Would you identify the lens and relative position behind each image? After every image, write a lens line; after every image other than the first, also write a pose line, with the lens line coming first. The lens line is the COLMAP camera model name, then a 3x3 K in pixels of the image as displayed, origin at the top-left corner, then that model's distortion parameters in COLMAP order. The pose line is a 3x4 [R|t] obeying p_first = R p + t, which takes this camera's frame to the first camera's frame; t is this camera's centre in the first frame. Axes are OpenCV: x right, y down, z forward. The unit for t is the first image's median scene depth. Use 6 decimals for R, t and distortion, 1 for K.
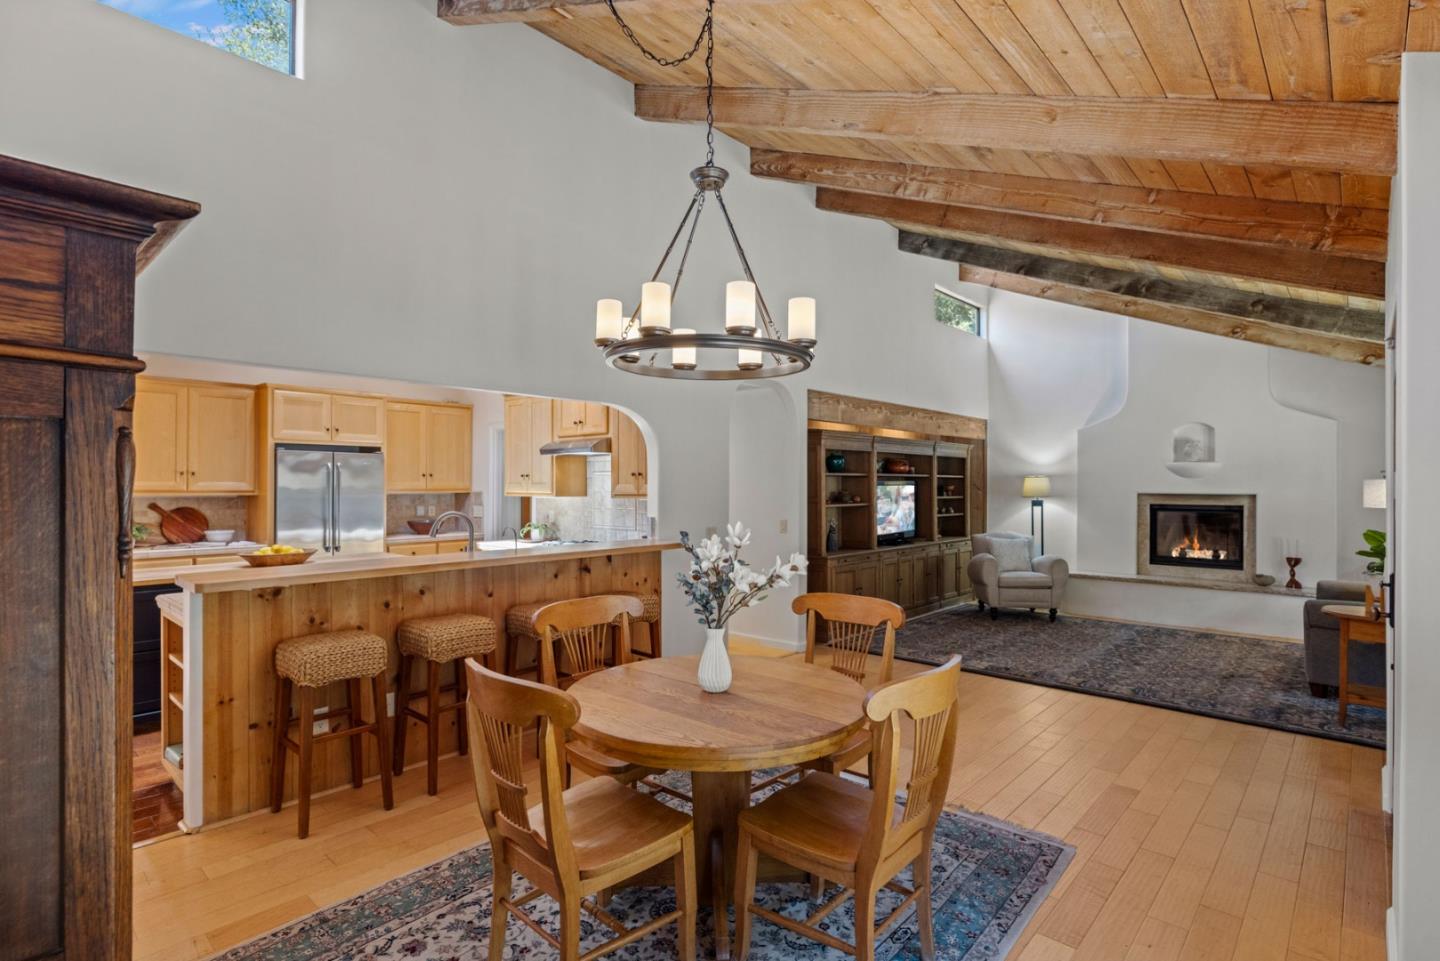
lens RADIAL K [[714.3, 0, 724.2], [0, 714.3, 482.7], [0, 0, 1]] dist [-0.003179, -0.000290]
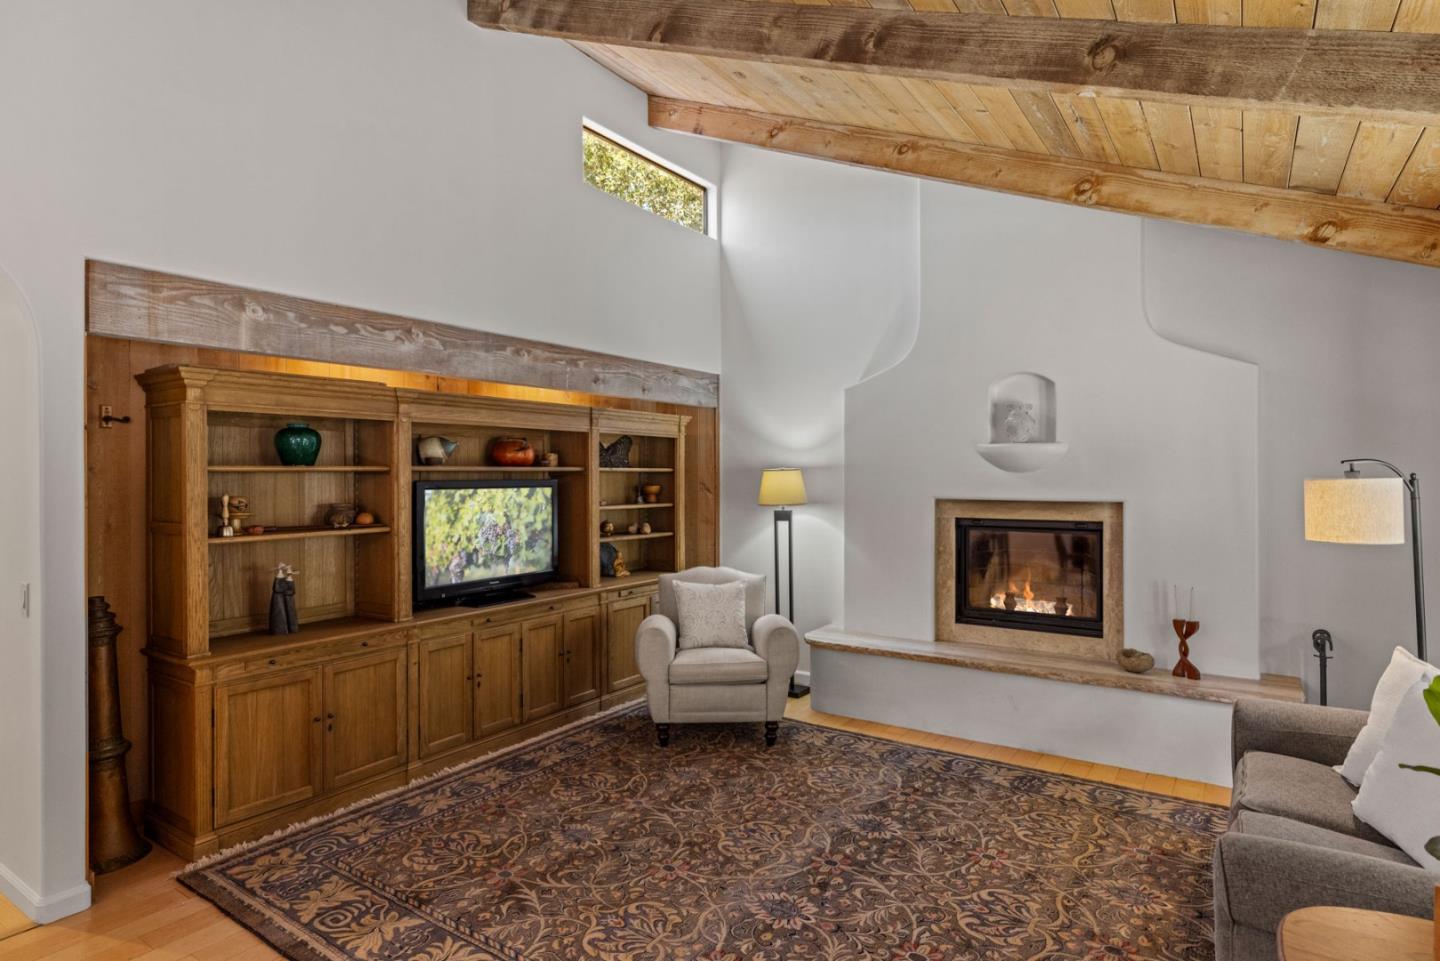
lens RADIAL K [[778.5, 0, 724.0], [0, 778.5, 471.8], [0, 0, 1]] dist [0.000807, -0.002646]
pose [[0.990051, -0.004366, 0.140642, 0.333327], [0.004554, 0.999989, -0.001013, -0.007035], [-0.140636, 0.001644, 0.990060, 0.418737]]
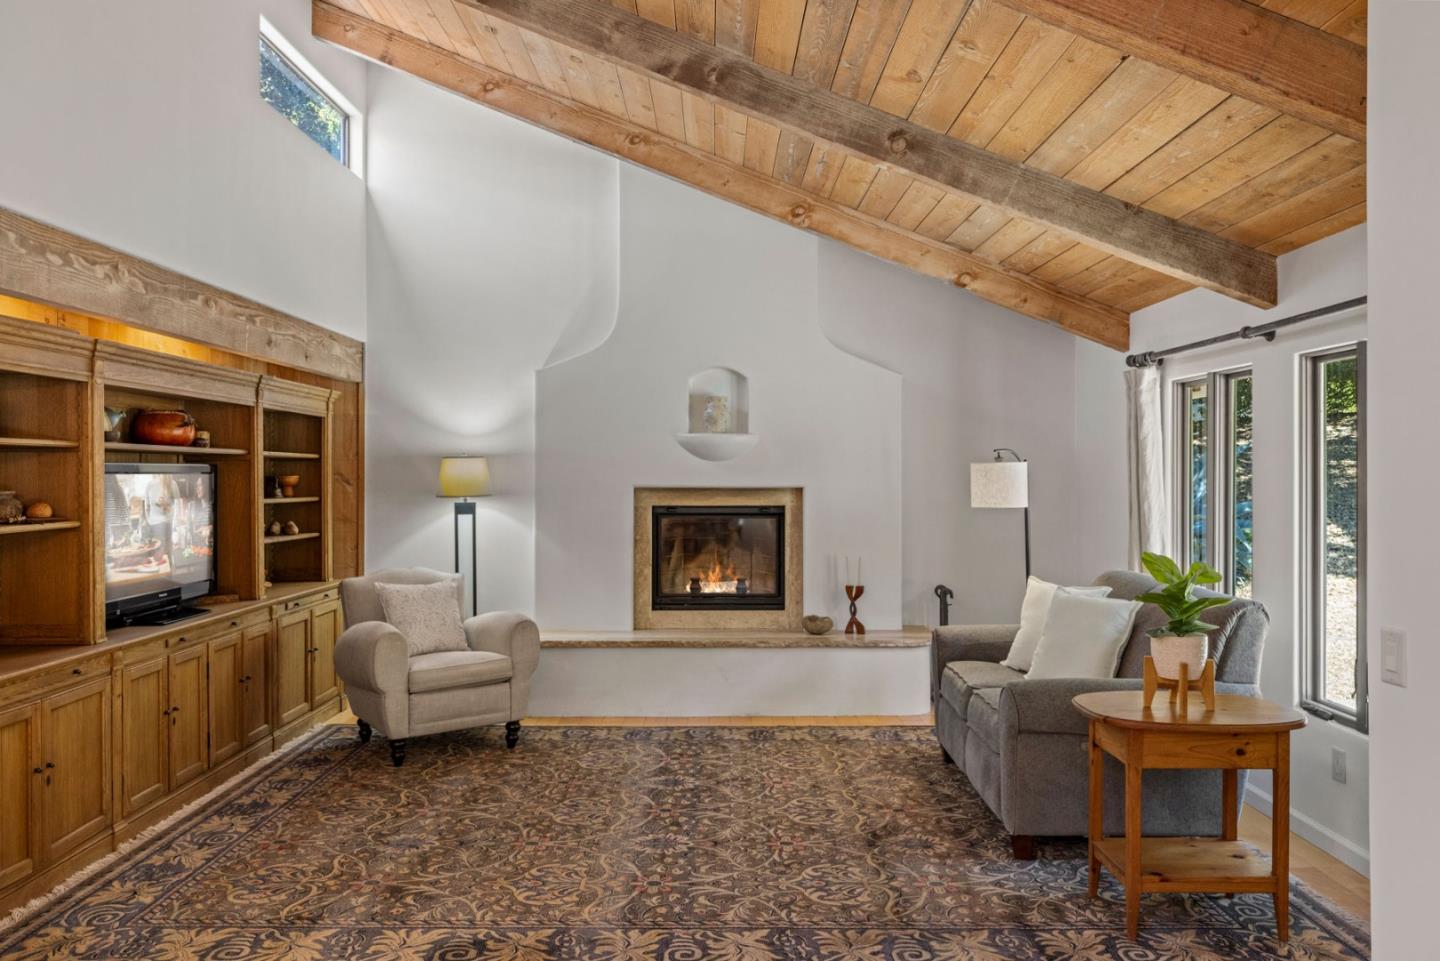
lens RADIAL K [[1012.8, 0, 722.9], [0, 1012.8, 475.2], [0, 0, 1]] dist [-0.005903, -0.000795]
pose [[0.738501, -0.001811, 0.674250, 0.090612], [0.000889, 0.999998, 0.001712, 0.004046], [-0.674251, -0.000665, 0.738502, 0.367247]]
